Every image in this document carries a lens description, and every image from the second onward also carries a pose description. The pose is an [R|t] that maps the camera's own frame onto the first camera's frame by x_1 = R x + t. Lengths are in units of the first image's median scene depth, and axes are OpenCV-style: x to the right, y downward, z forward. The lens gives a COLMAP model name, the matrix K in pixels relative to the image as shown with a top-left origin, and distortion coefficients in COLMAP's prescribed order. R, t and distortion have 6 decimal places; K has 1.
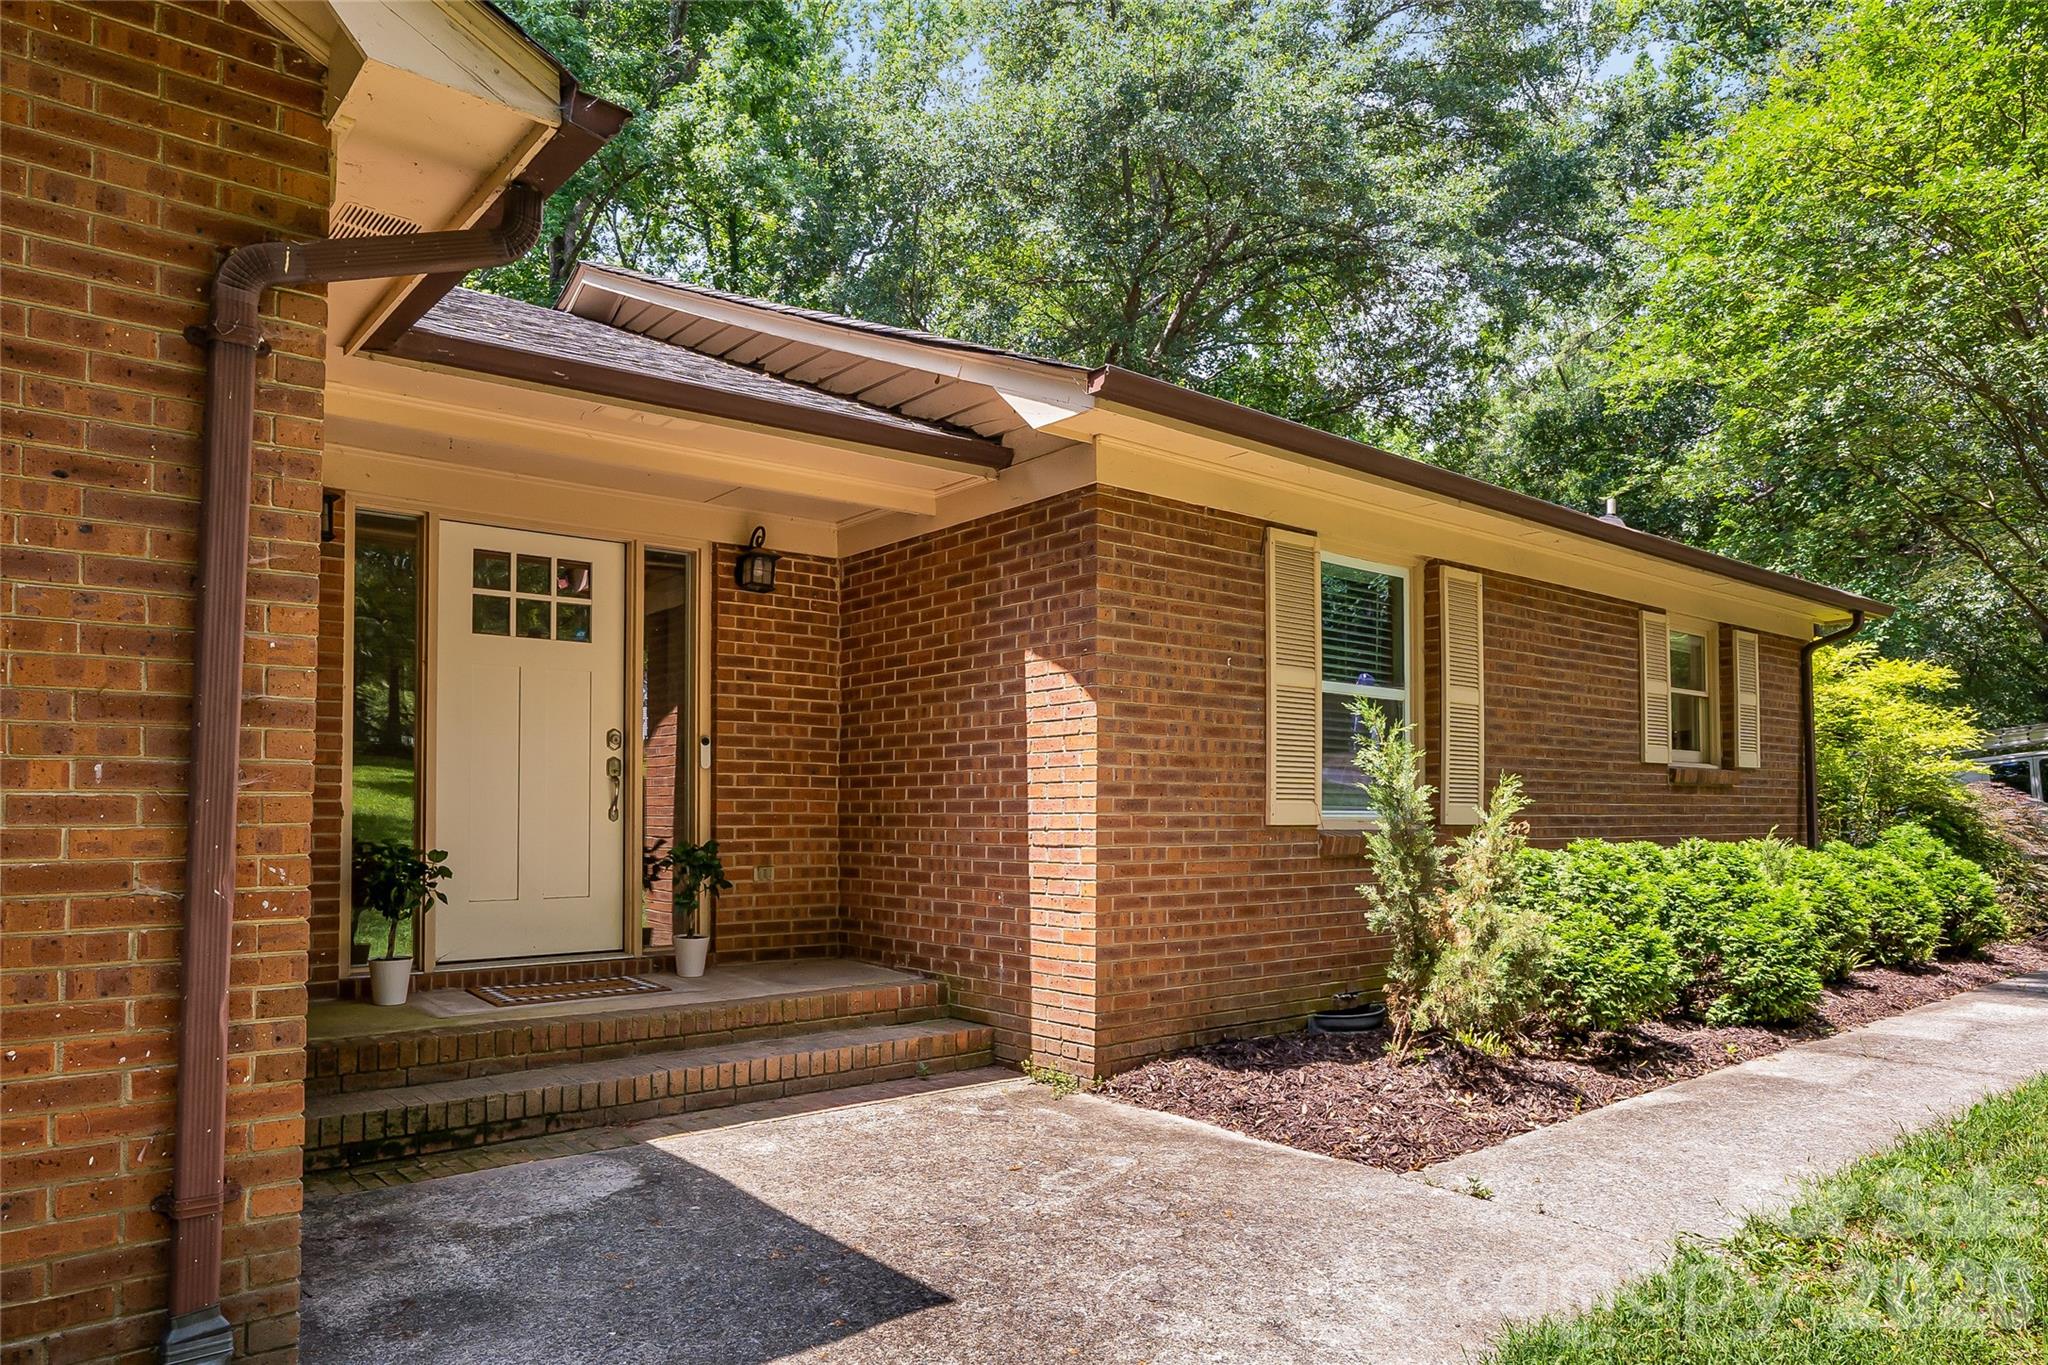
lens RADIAL K [[1263.5, 0, 1028.4], [0, 1263.5, 721.9], [0, 0, 1]] dist [-0.041543, 0.035974]
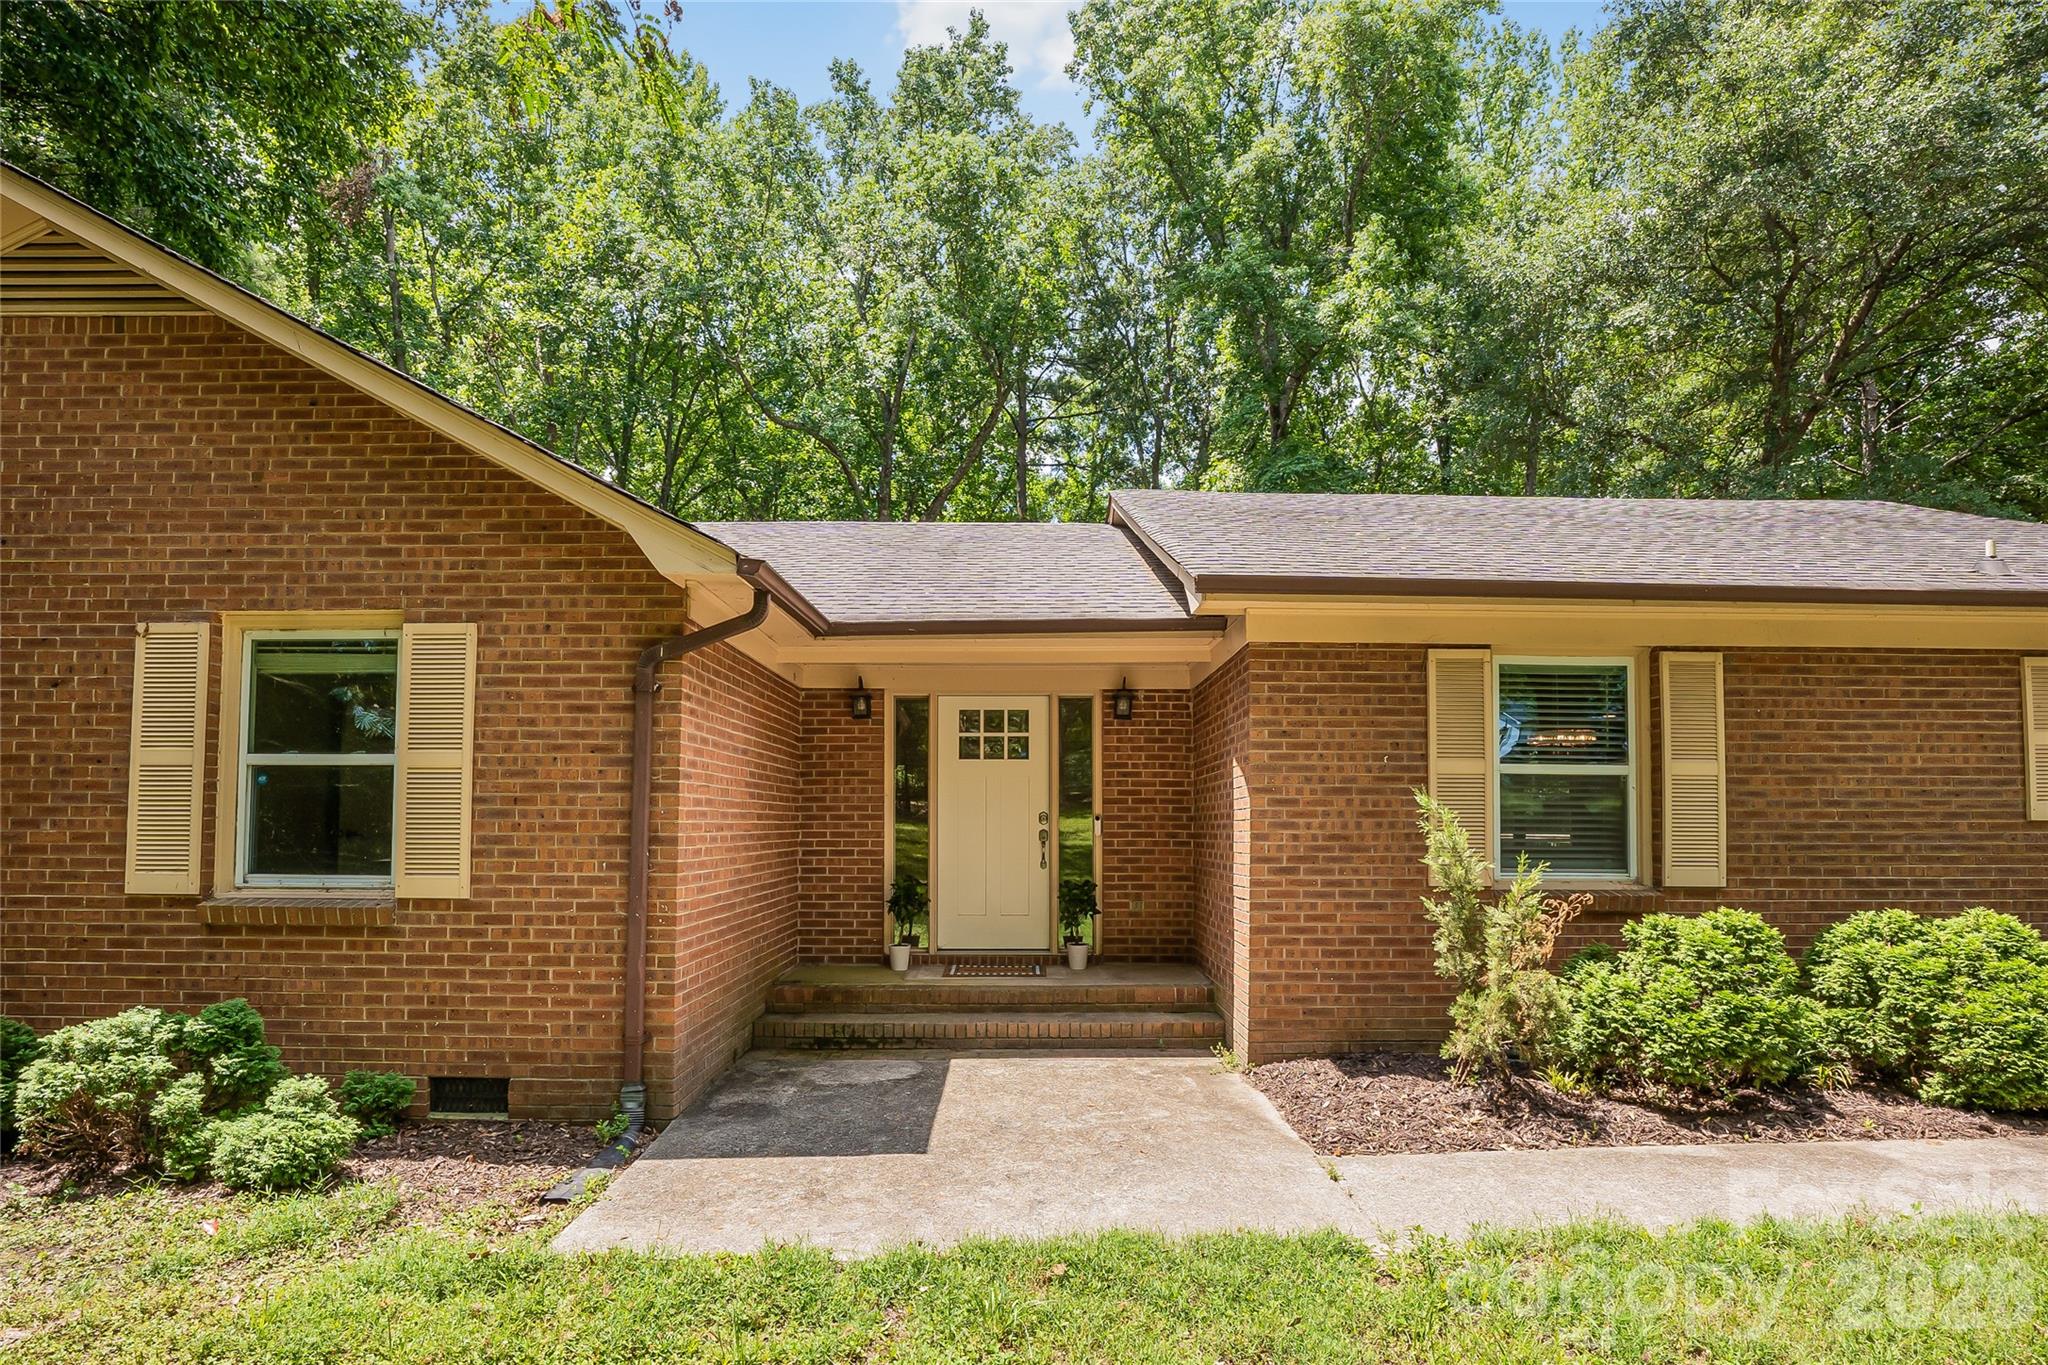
lens RADIAL K [[1035.2, 0, 1065.0], [0, 1035.2, 733.9], [0, 0, 1]] dist [-0.061428, 0.026757]
pose [[0.790749, -0.053324, -0.609814, 0.566038], [0.040345, 0.998573, -0.035003, -0.051963], [0.610810, 0.003076, 0.791771, -0.040218]]
